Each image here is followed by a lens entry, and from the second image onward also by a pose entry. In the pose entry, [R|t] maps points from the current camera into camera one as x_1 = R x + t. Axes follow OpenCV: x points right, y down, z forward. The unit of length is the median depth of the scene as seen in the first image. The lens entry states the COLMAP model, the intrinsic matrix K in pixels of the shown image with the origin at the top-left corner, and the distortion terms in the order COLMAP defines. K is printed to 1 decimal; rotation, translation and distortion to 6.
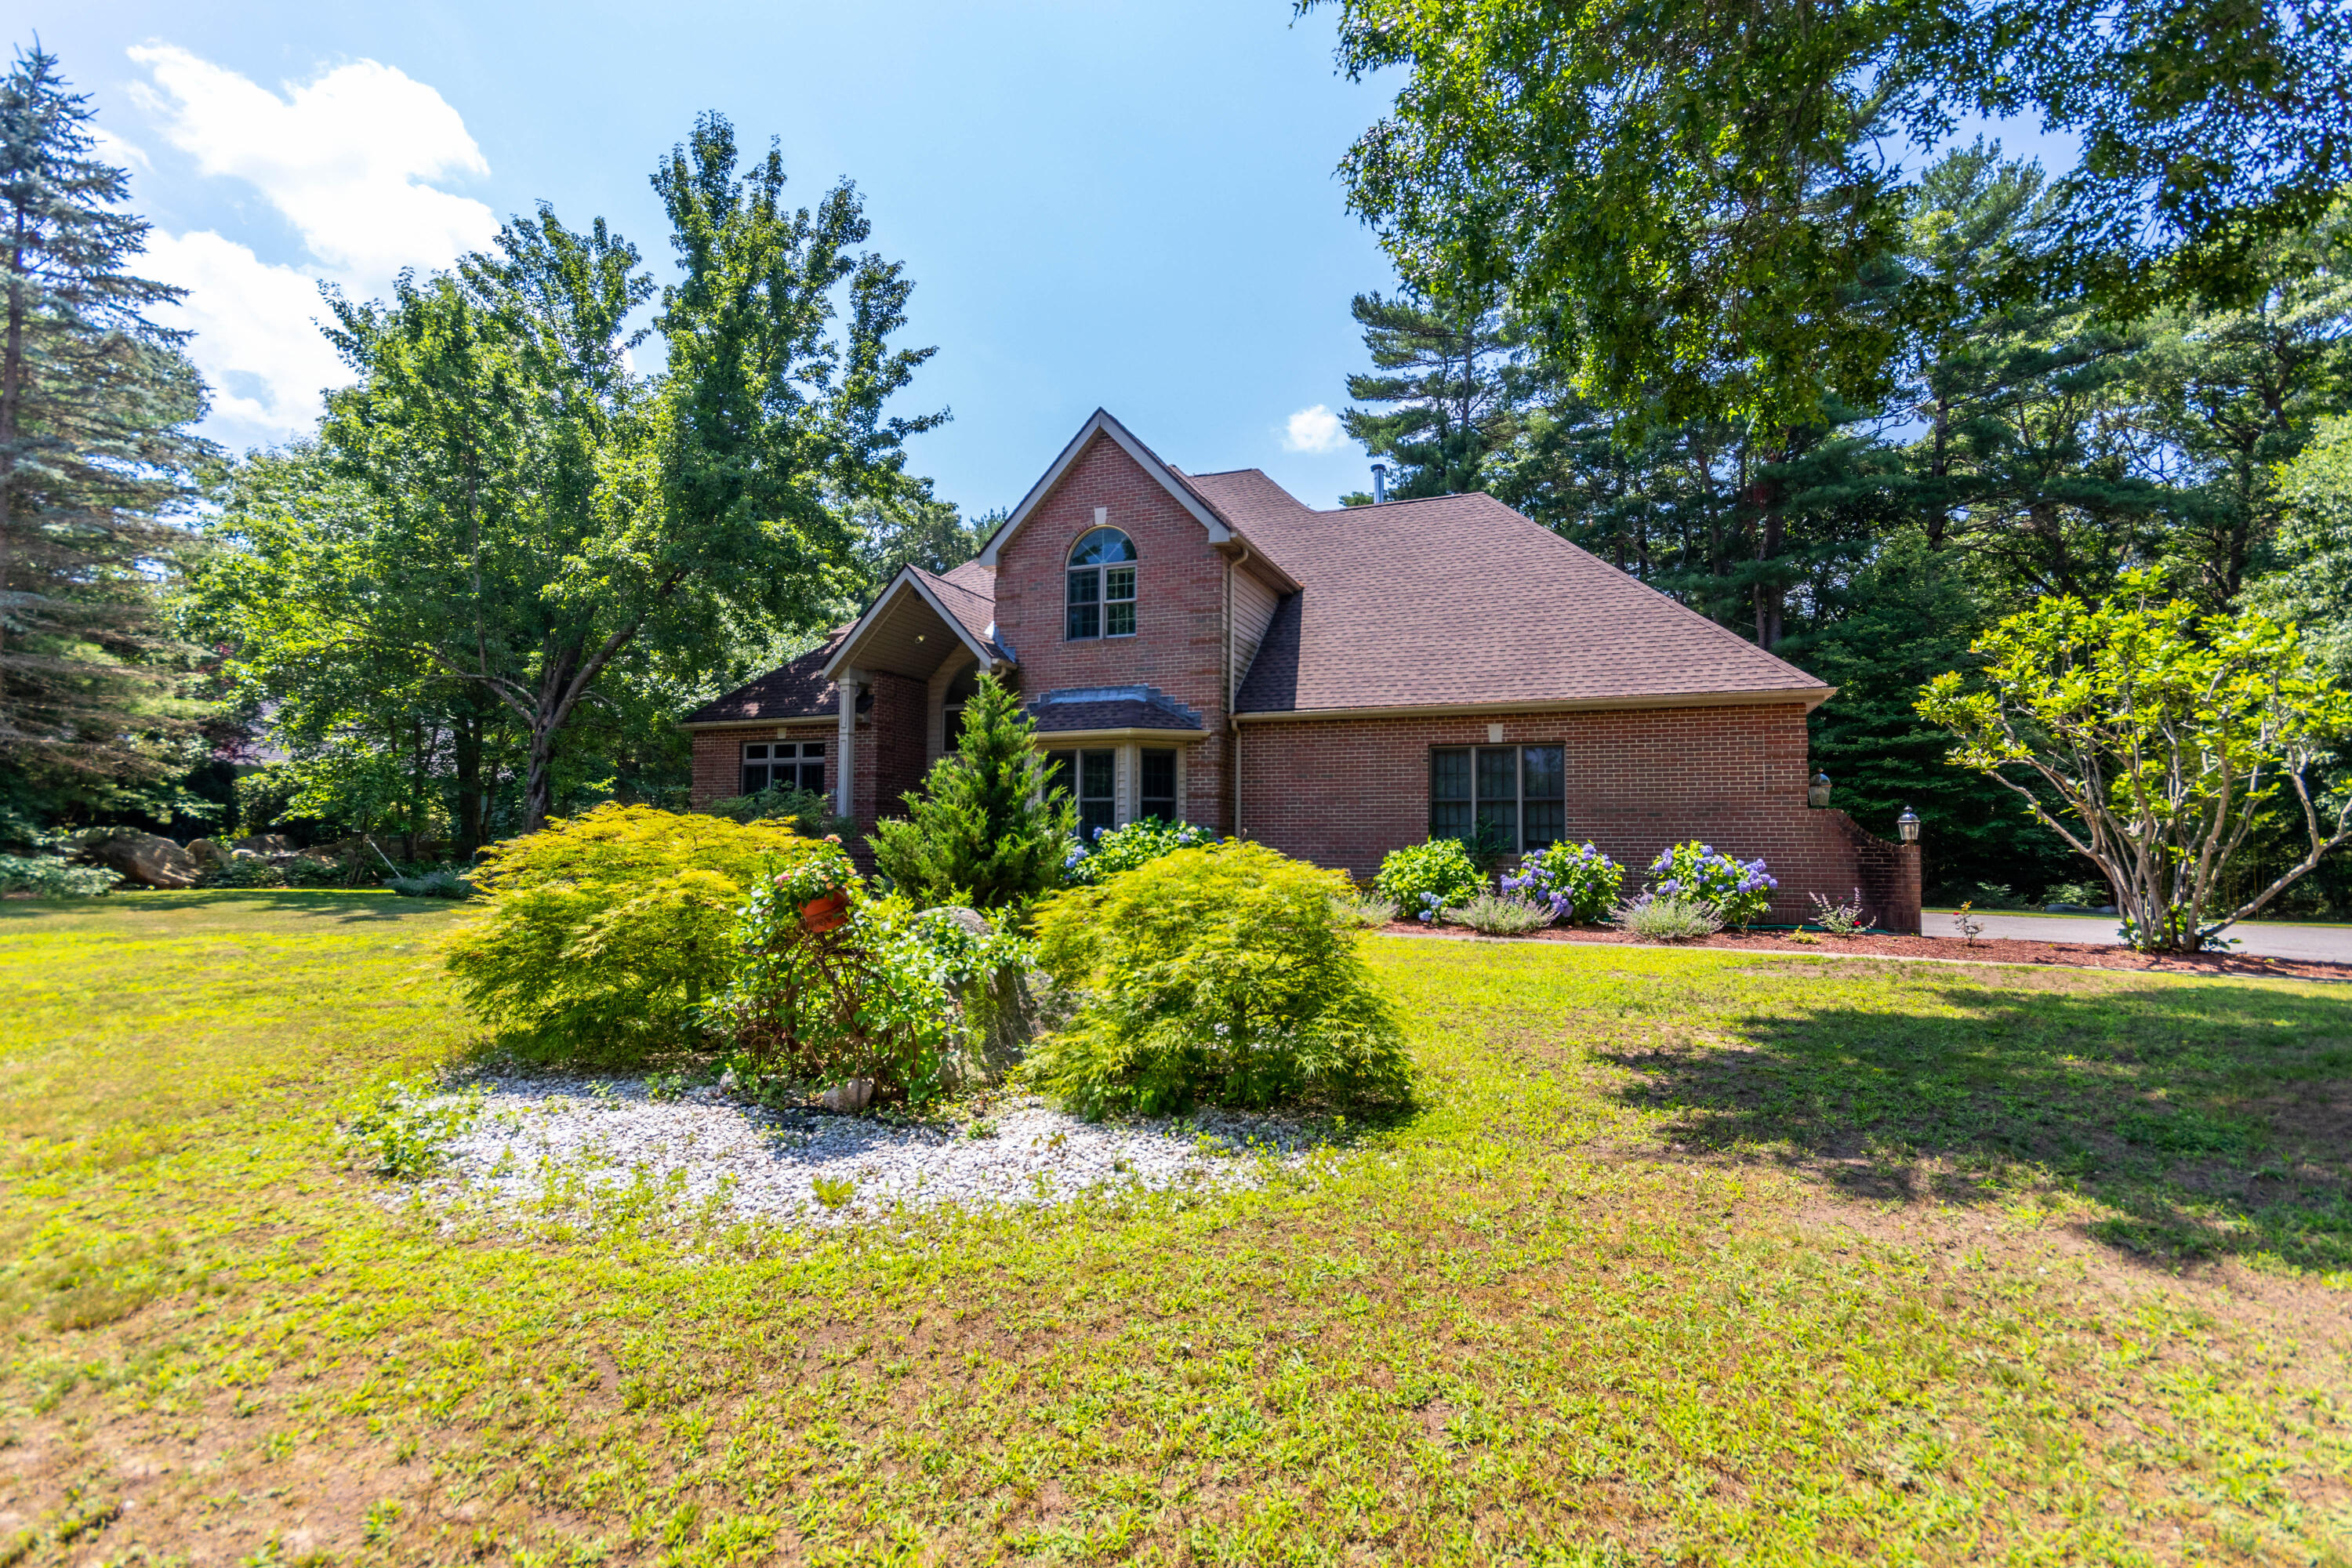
lens RADIAL K [[1106.5, 0, 1194.8], [0, 1106.5, 791.2], [0, 0, 1]] dist [0.002224, -0.000395]
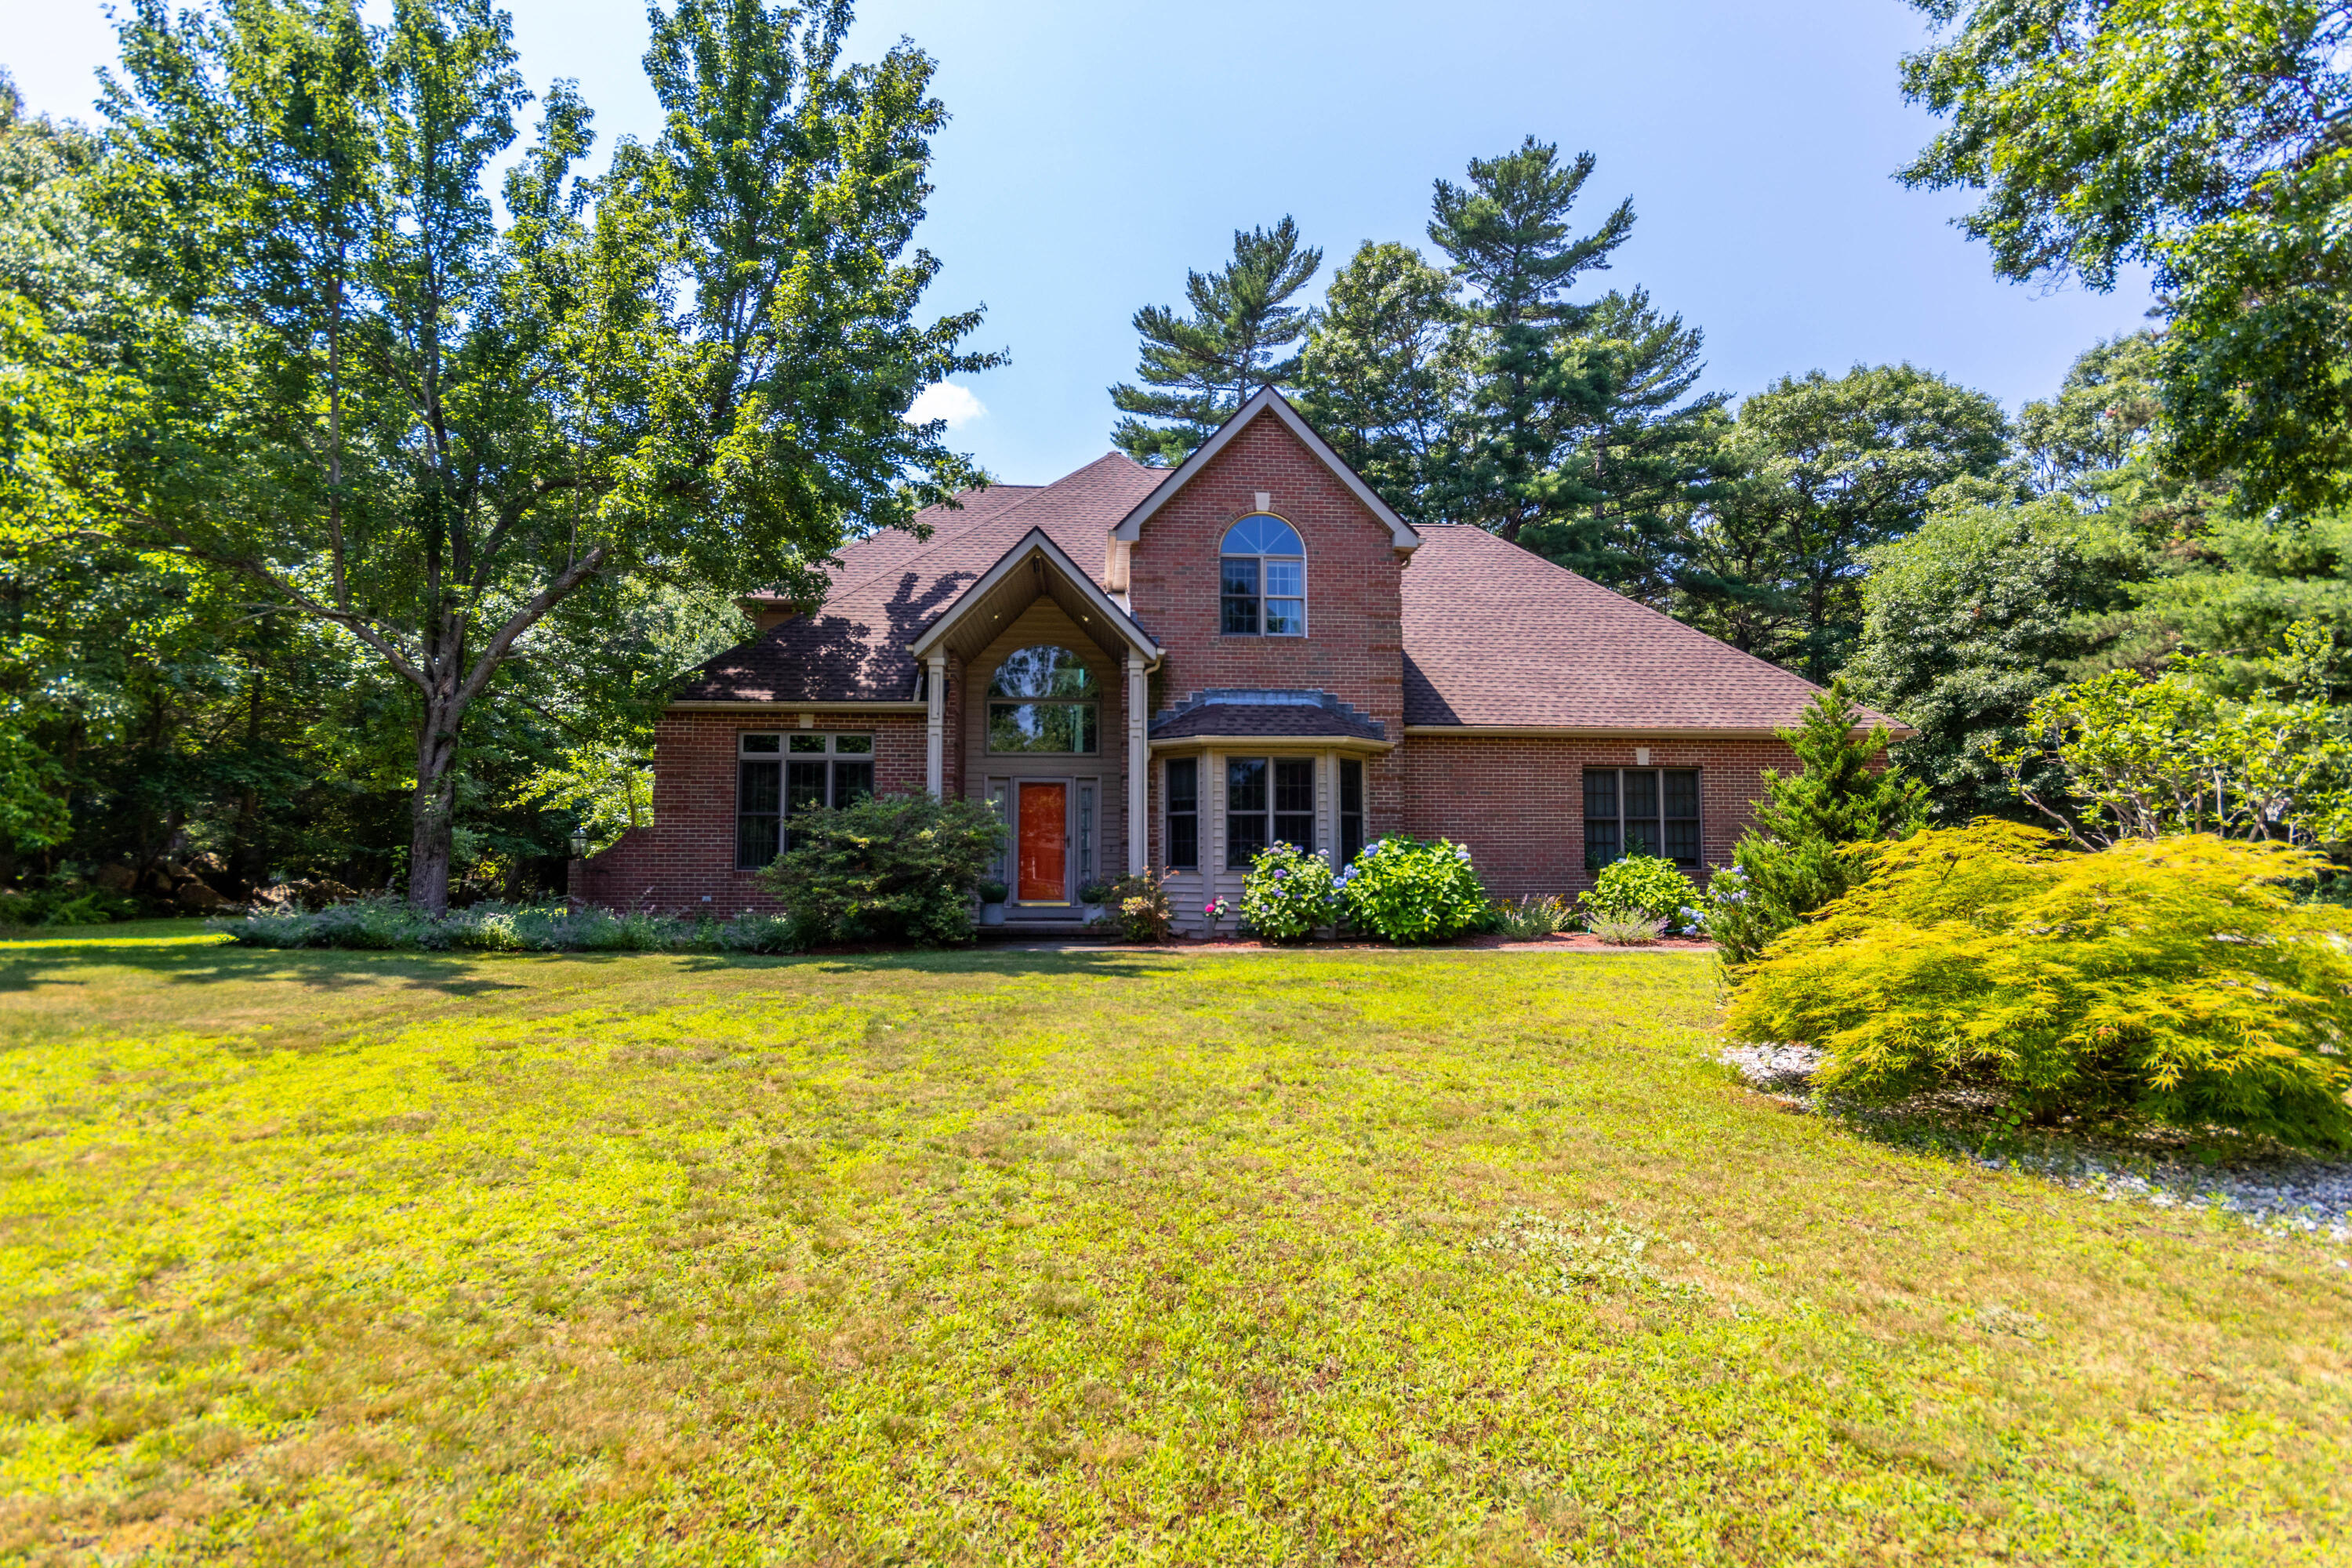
lens RADIAL K [[1115.3, 0, 1172.3], [0, 1115.3, 790.7], [0, 0, 1]] dist [0.000352, 0.005684]
pose [[0.902077, 0.023956, 0.430910, -0.543251], [-0.017648, 0.999671, -0.018630, 0.007752], [-0.431214, 0.009201, 0.902203, 0.203805]]
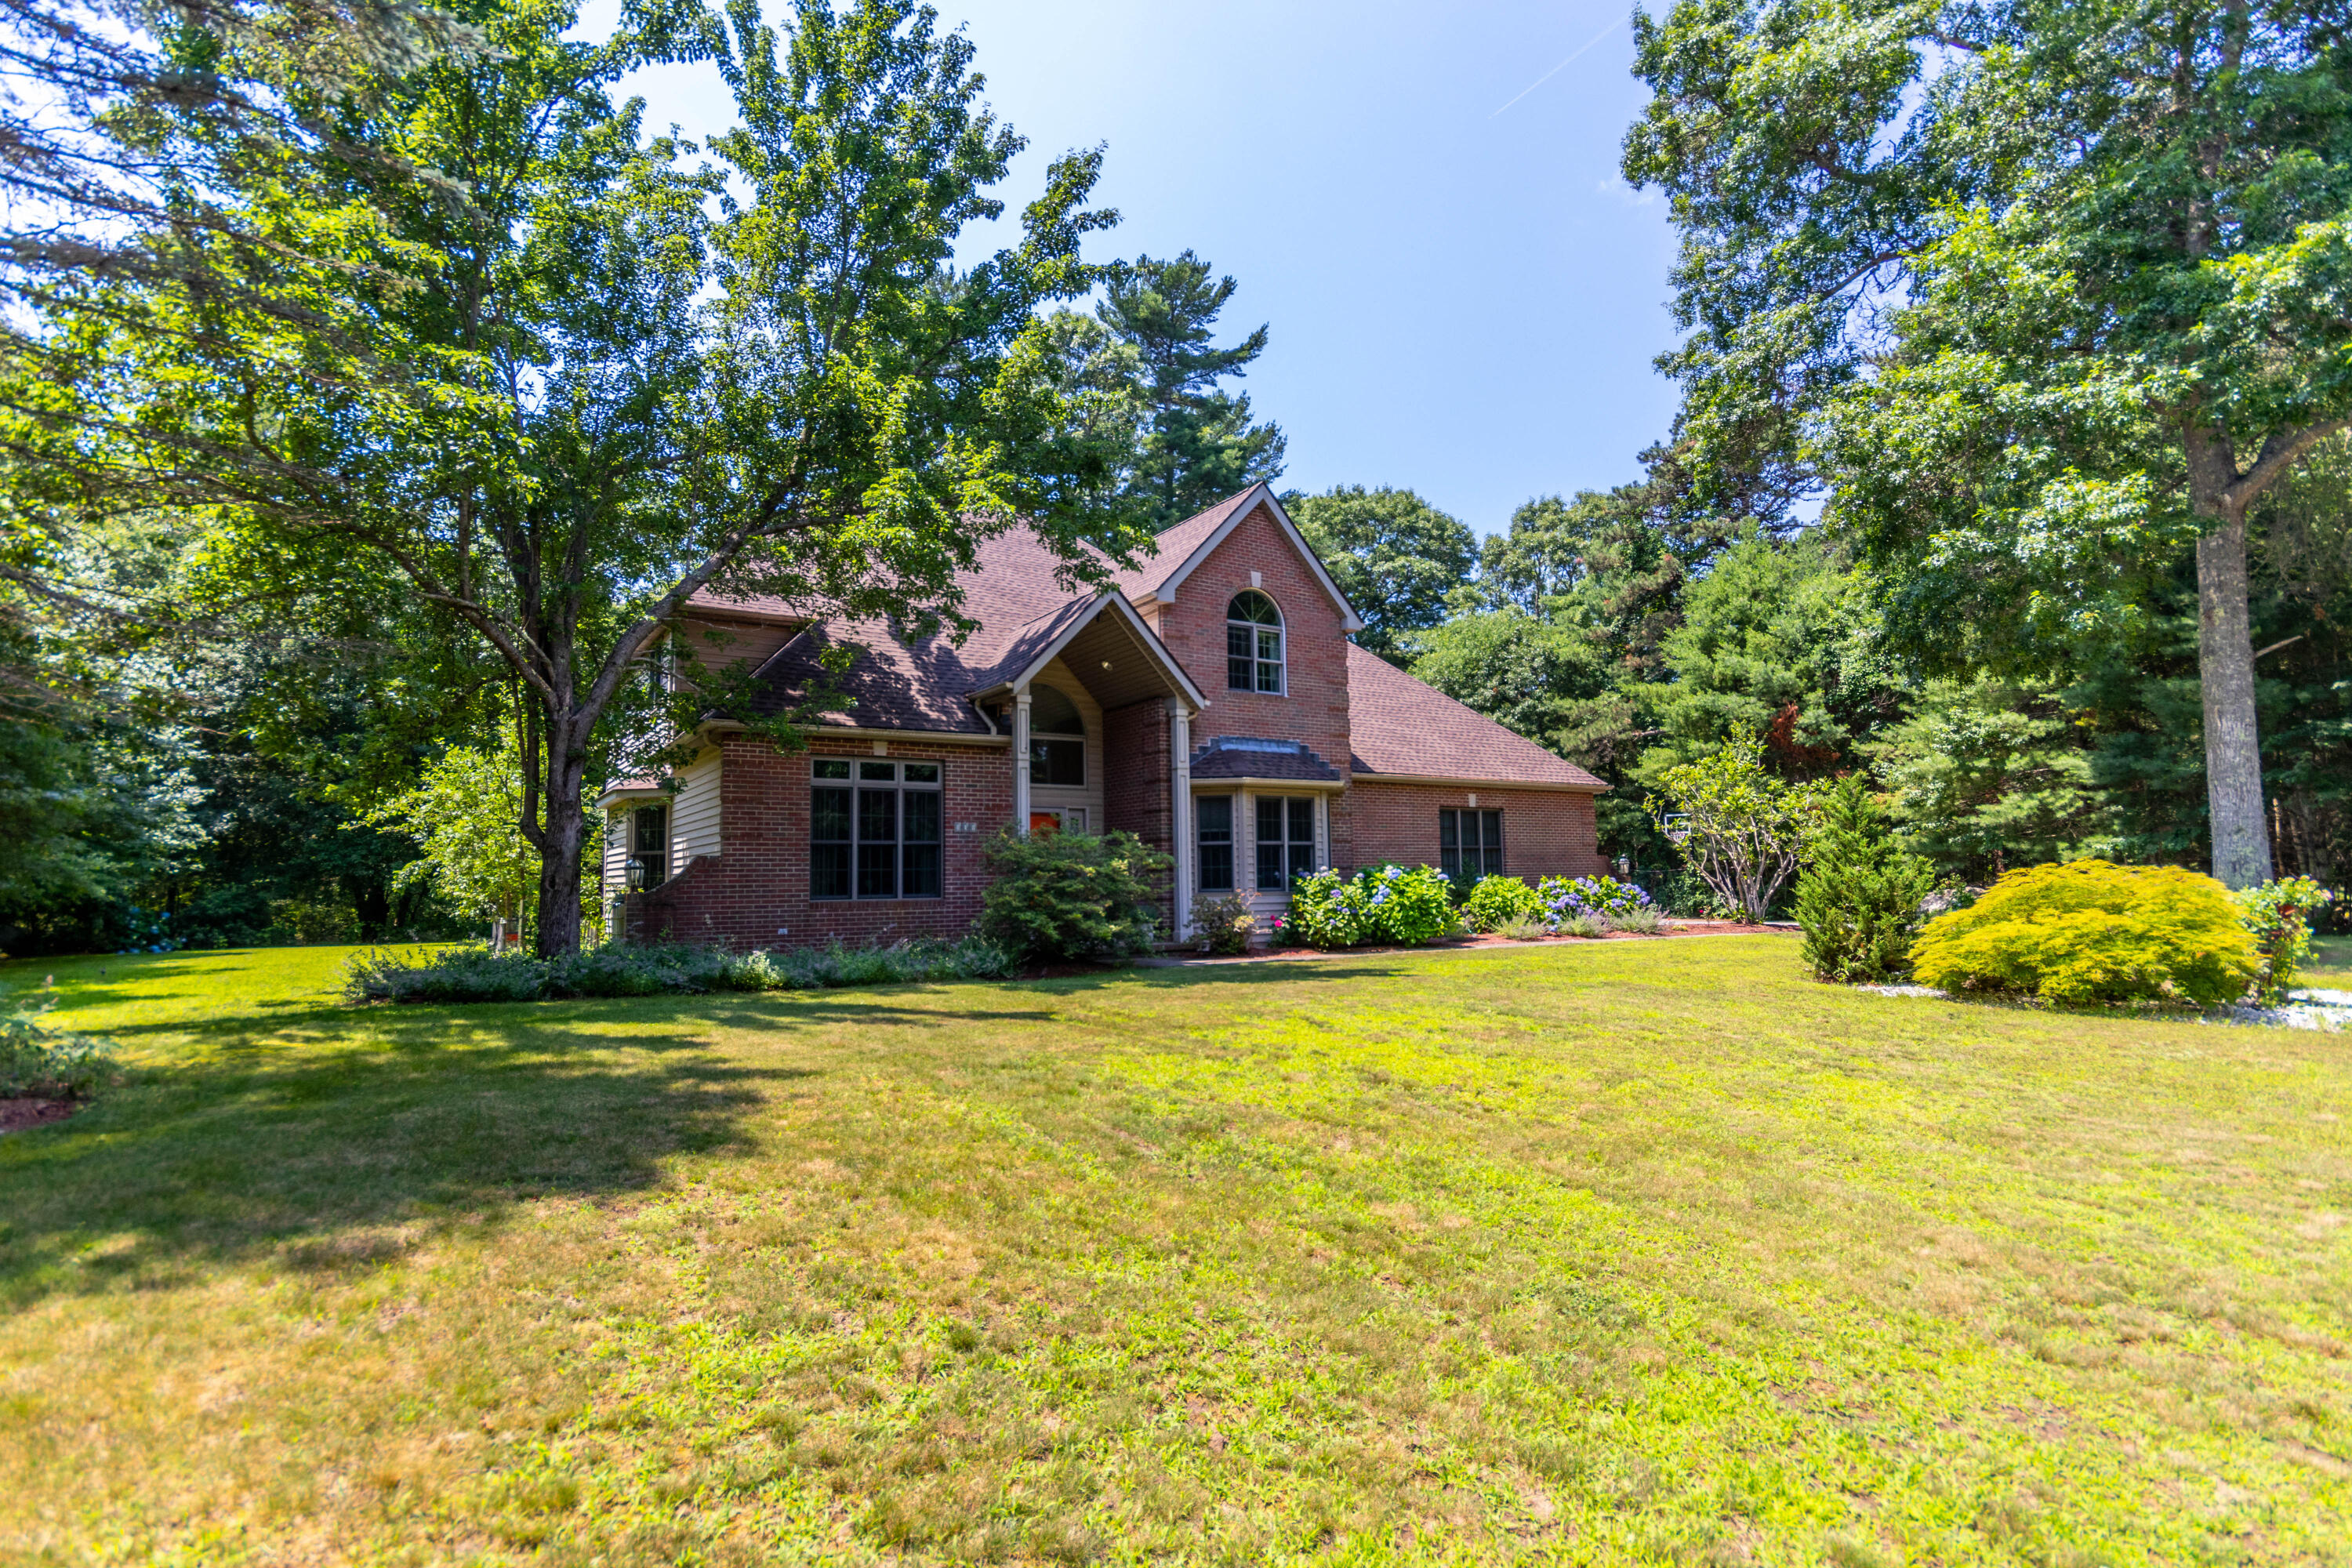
lens RADIAL K [[1115.3, 0, 1172.3], [0, 1115.3, 790.7], [0, 0, 1]] dist [0.000352, 0.005684]
pose [[0.585709, 0.051208, 0.808902, -1.003388], [-0.023032, 0.998651, -0.046544, 0.009815], [-0.810194, 0.008631, 0.586099, 0.428845]]
